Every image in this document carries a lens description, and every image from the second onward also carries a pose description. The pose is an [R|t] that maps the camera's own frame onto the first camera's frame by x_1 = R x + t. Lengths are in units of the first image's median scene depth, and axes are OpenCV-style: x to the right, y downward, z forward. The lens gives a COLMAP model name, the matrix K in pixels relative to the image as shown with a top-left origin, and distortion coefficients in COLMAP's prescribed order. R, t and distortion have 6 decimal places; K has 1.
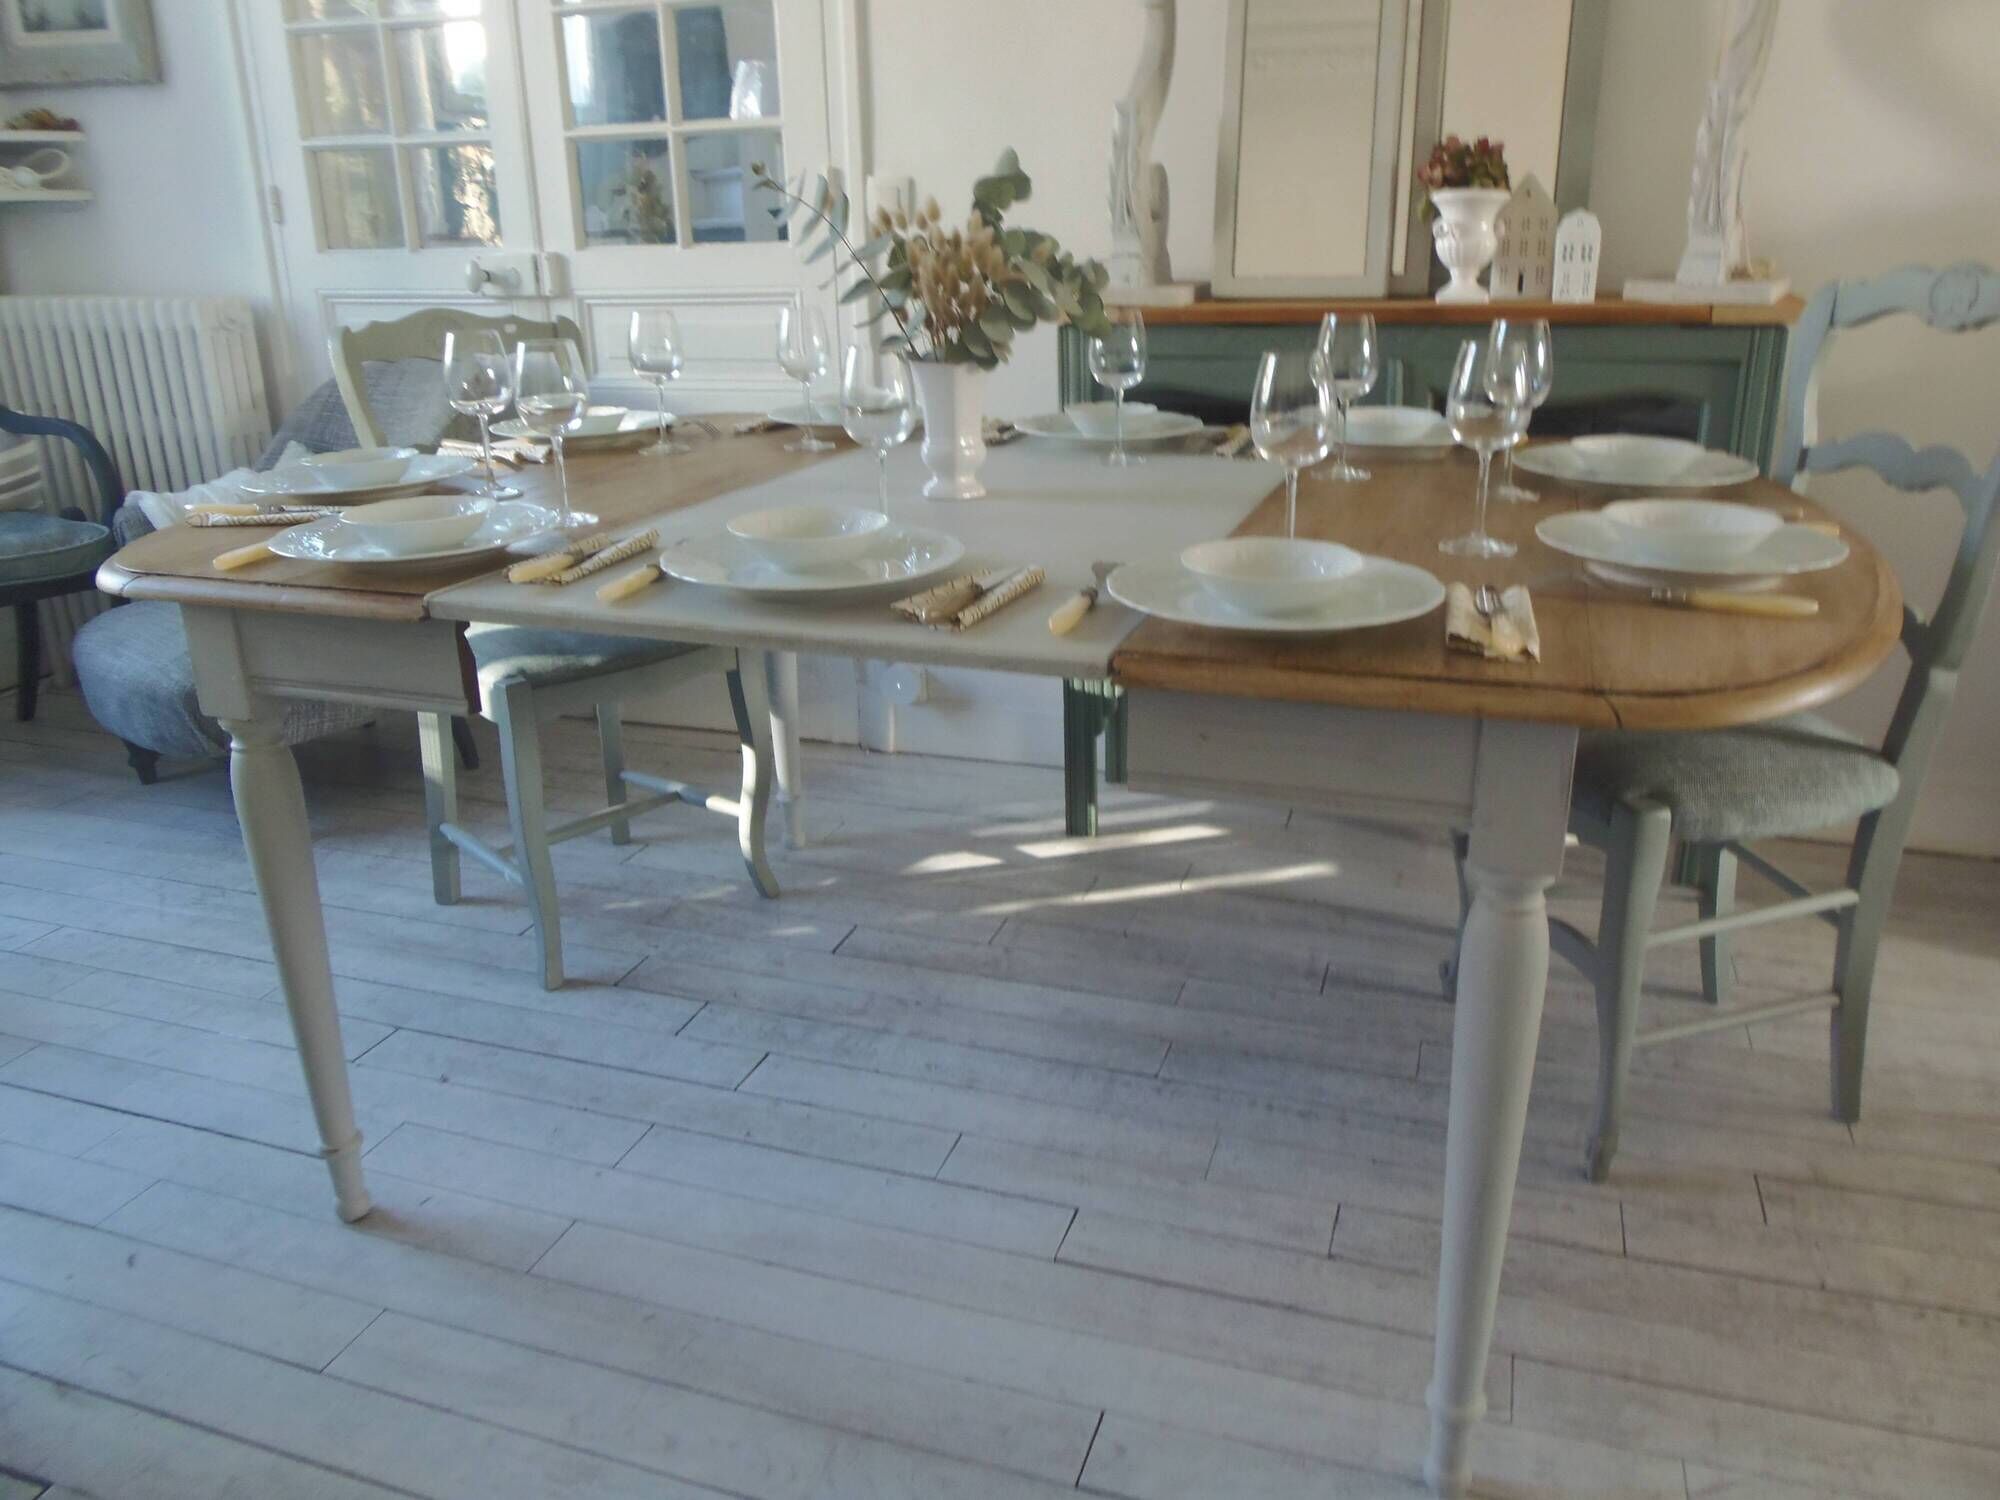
lens RADIAL K [[1451.4, 0, 1009.4], [0, 1451.4, 708.8], [0, 0, 1]] dist [-0.014898, -0.003415]
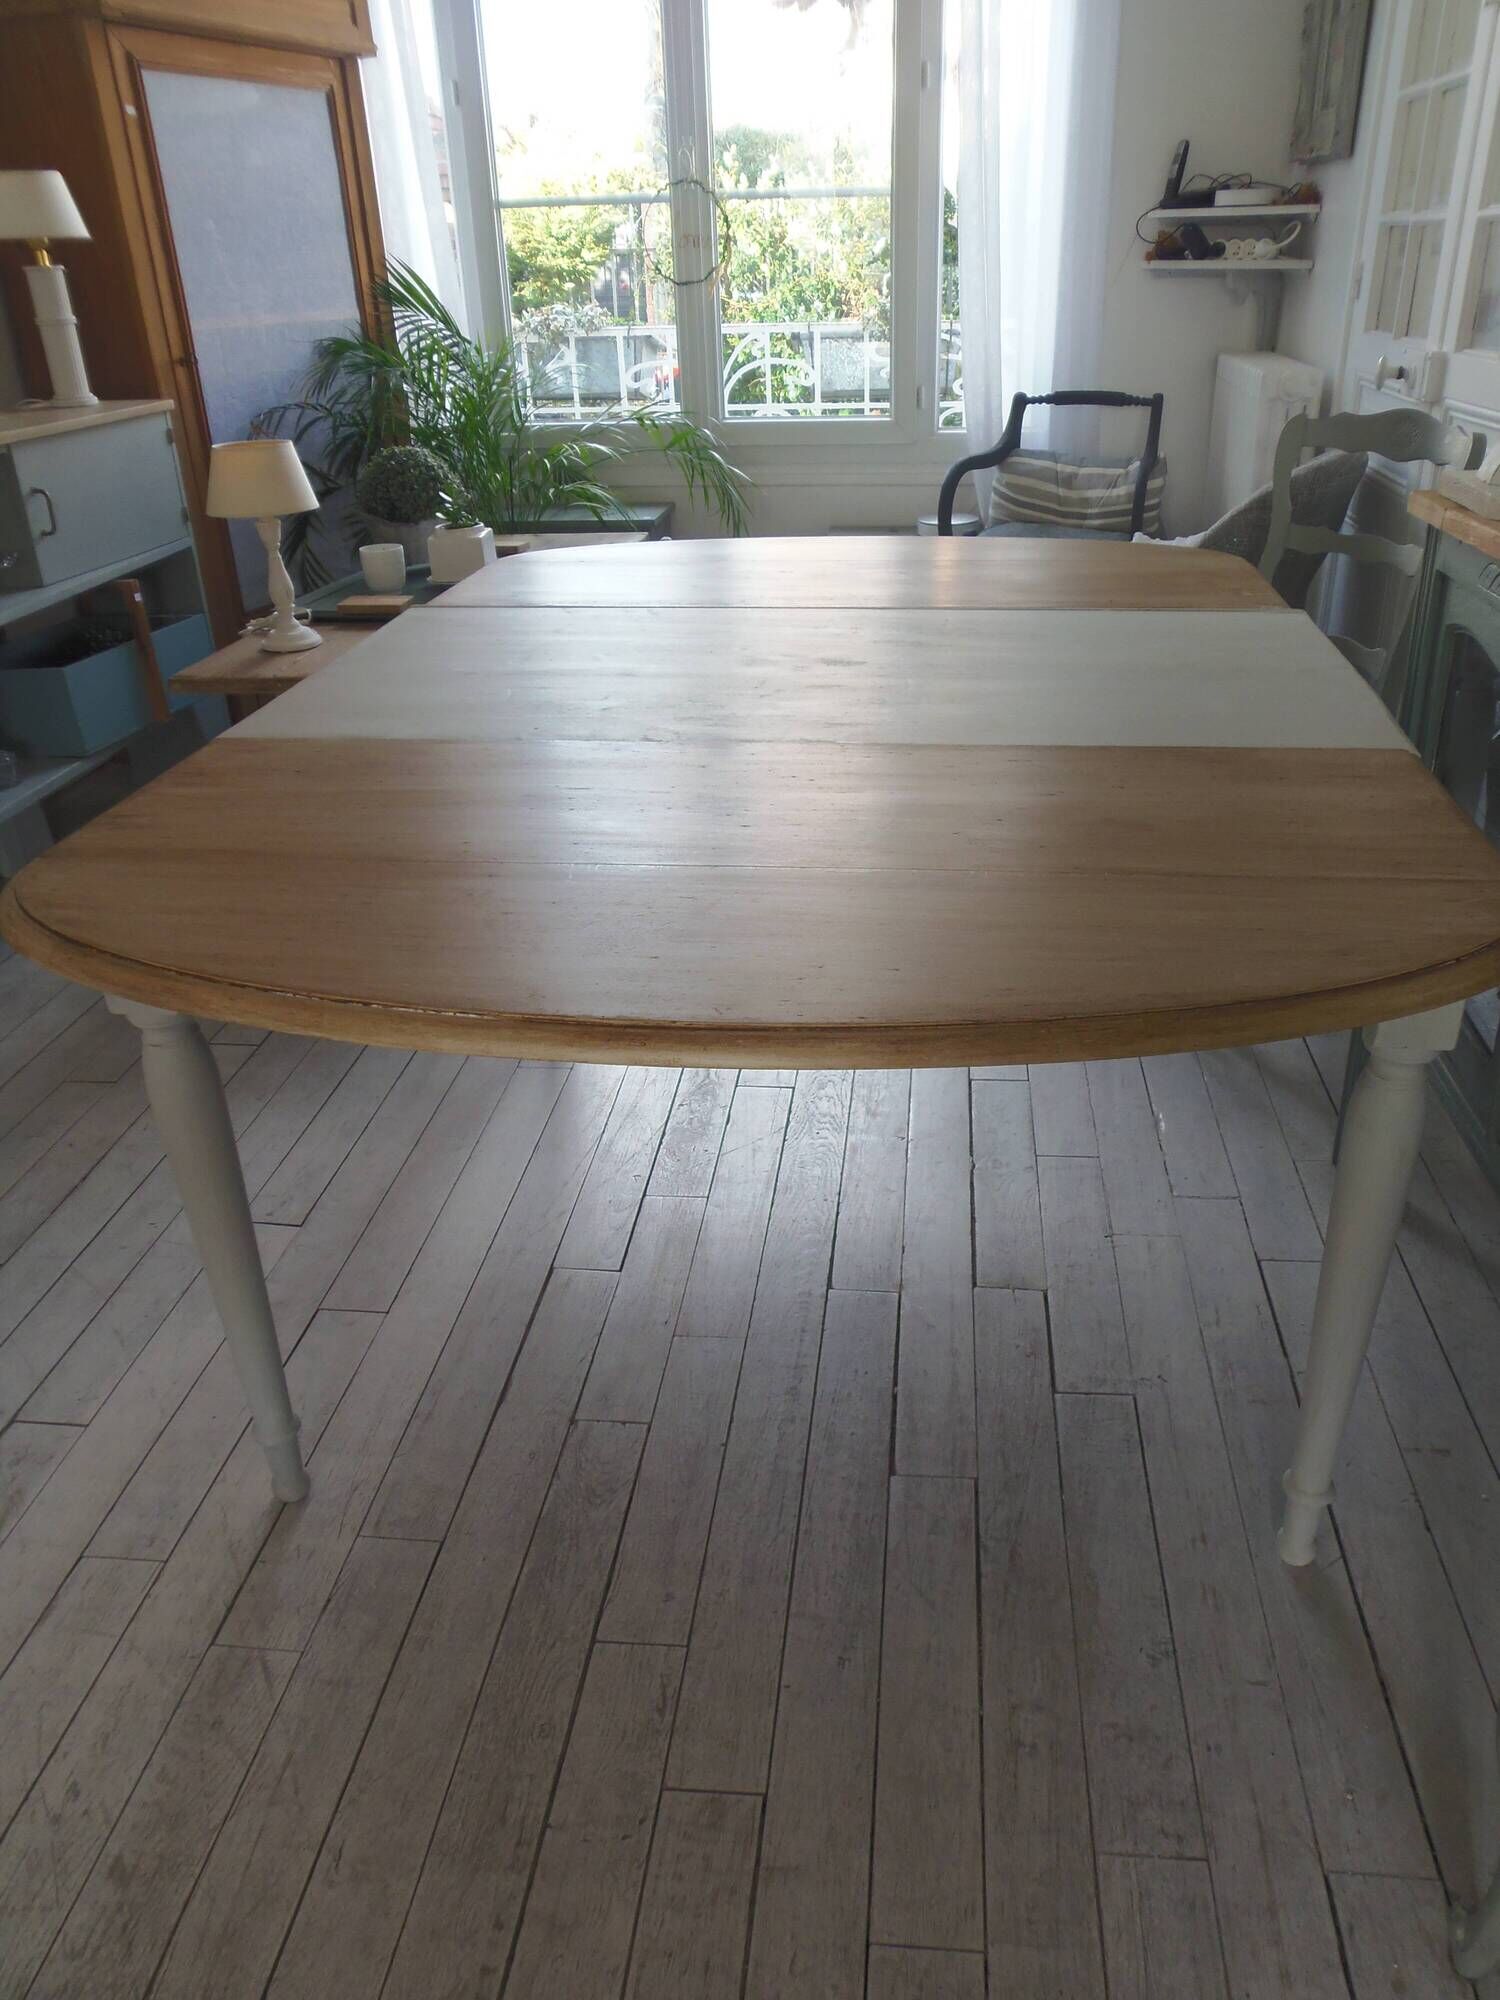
lens RADIAL K [[1451.4, 0, 828.5], [0, 1451.4, 1023.9], [0, 0, 1]] dist [-0.014898, -0.003415]
pose [[0.243457, 0.463619, -0.851931, 0.865825], [-0.295910, 0.871986, 0.389971, -0.293501], [0.923670, 0.157153, 0.349480, 0.620646]]
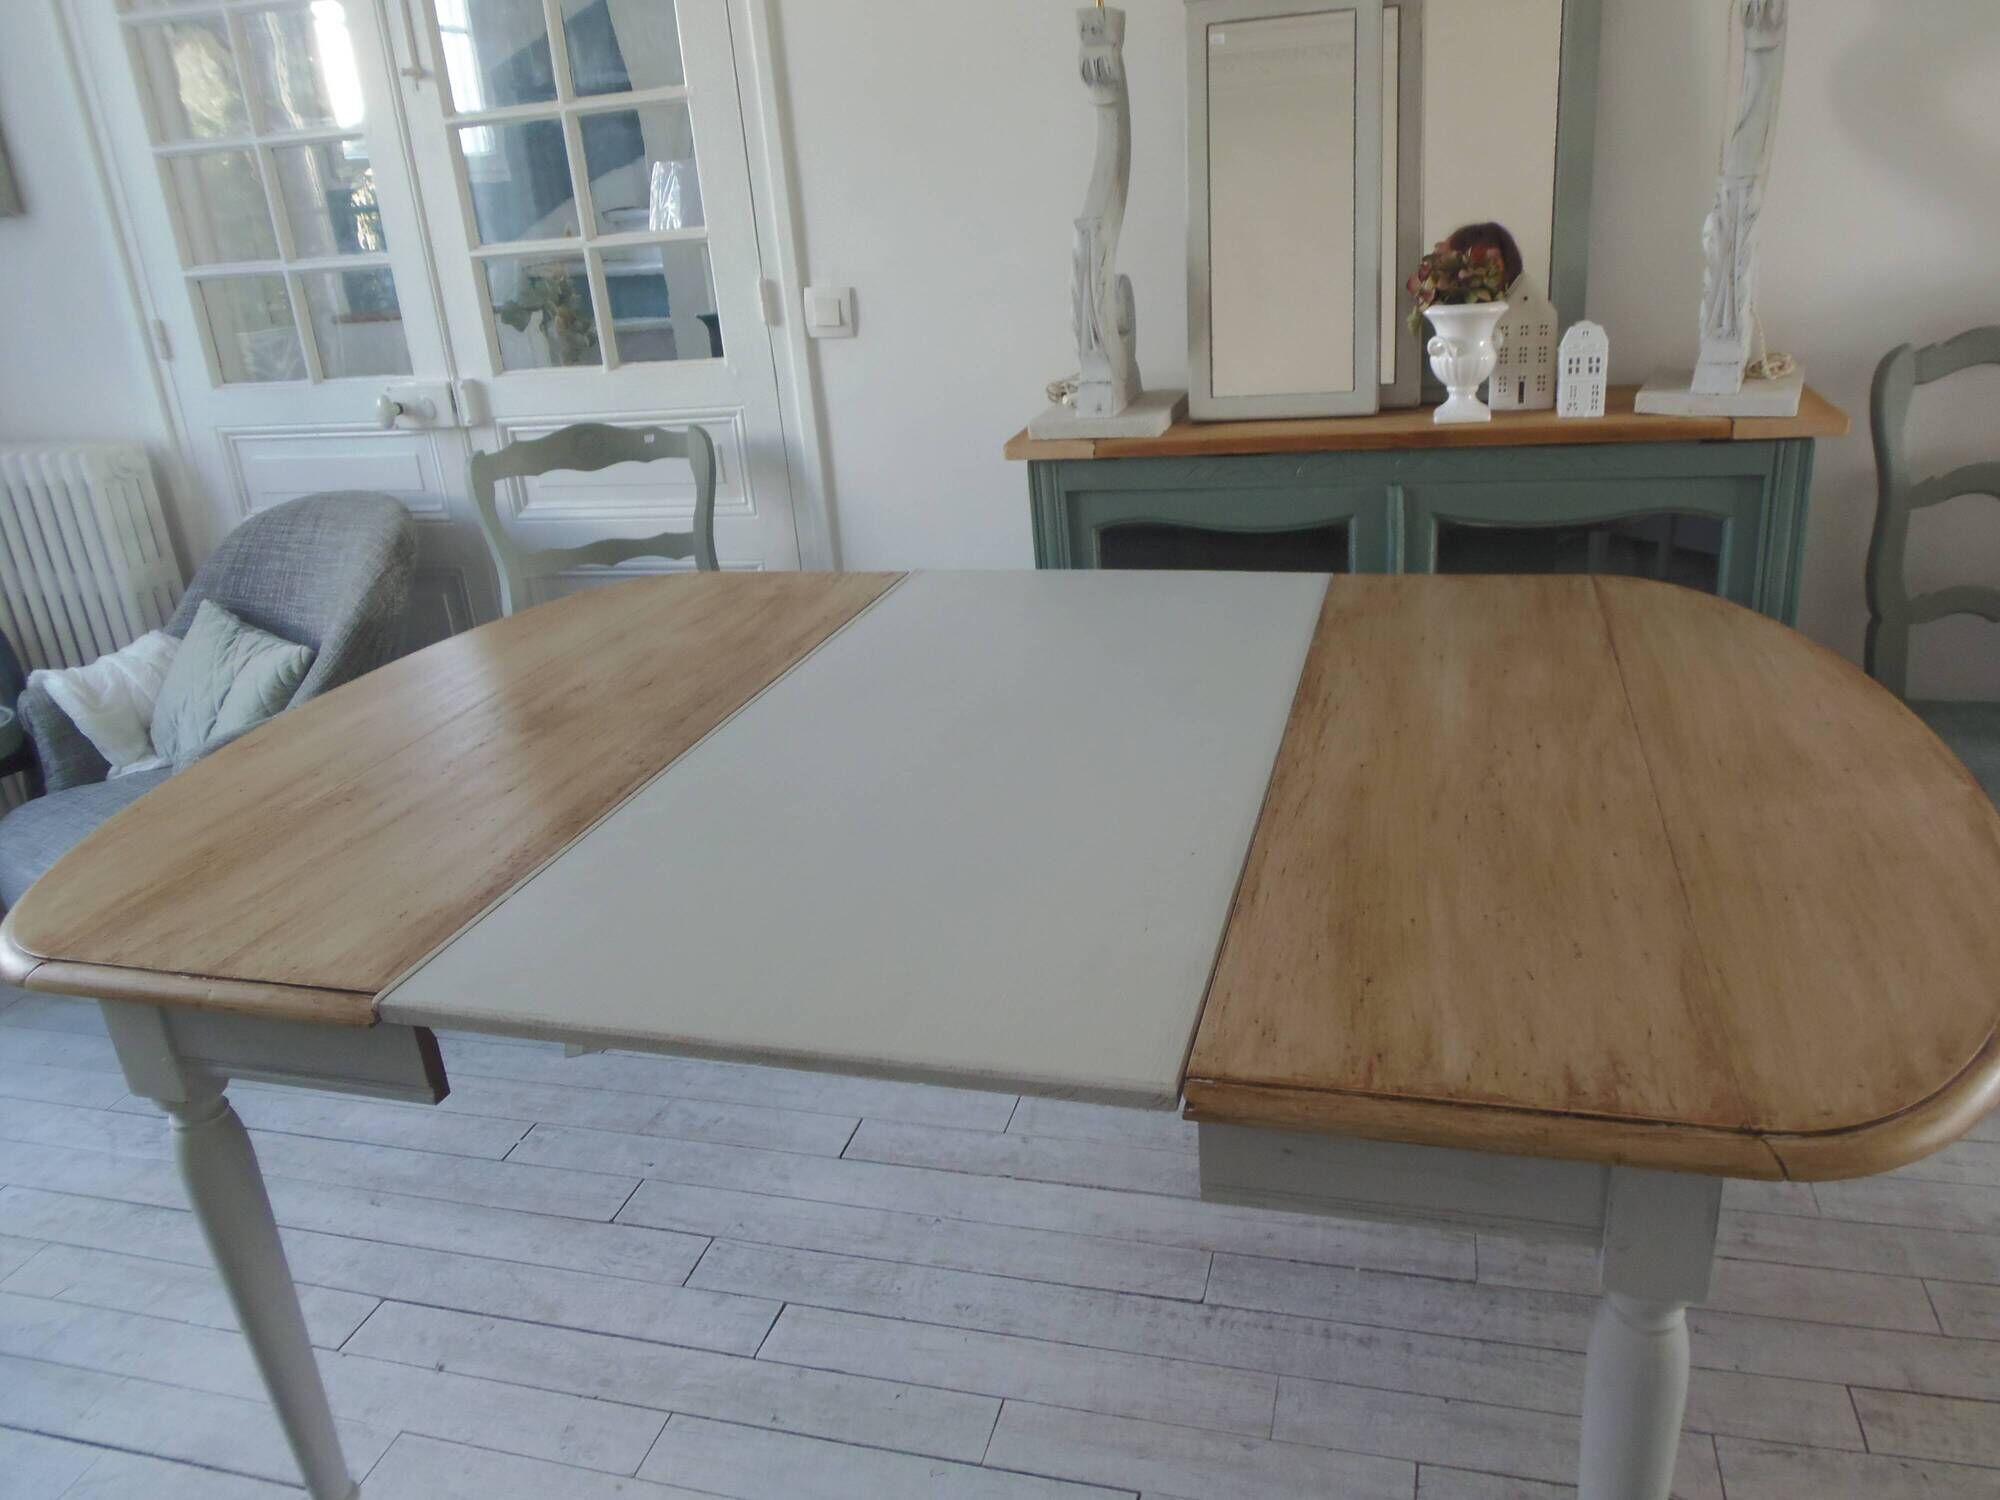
lens RADIAL K [[1451.4, 0, 1008.0], [0, 1451.4, 727.5], [0, 0, 1]] dist [-0.014898, -0.003415]
pose [[0.996666, -0.075768, 0.030279, -0.024475], [0.074512, 0.996390, 0.040679, -0.164718], [-0.033252, -0.038288, 0.998713, 0.081799]]
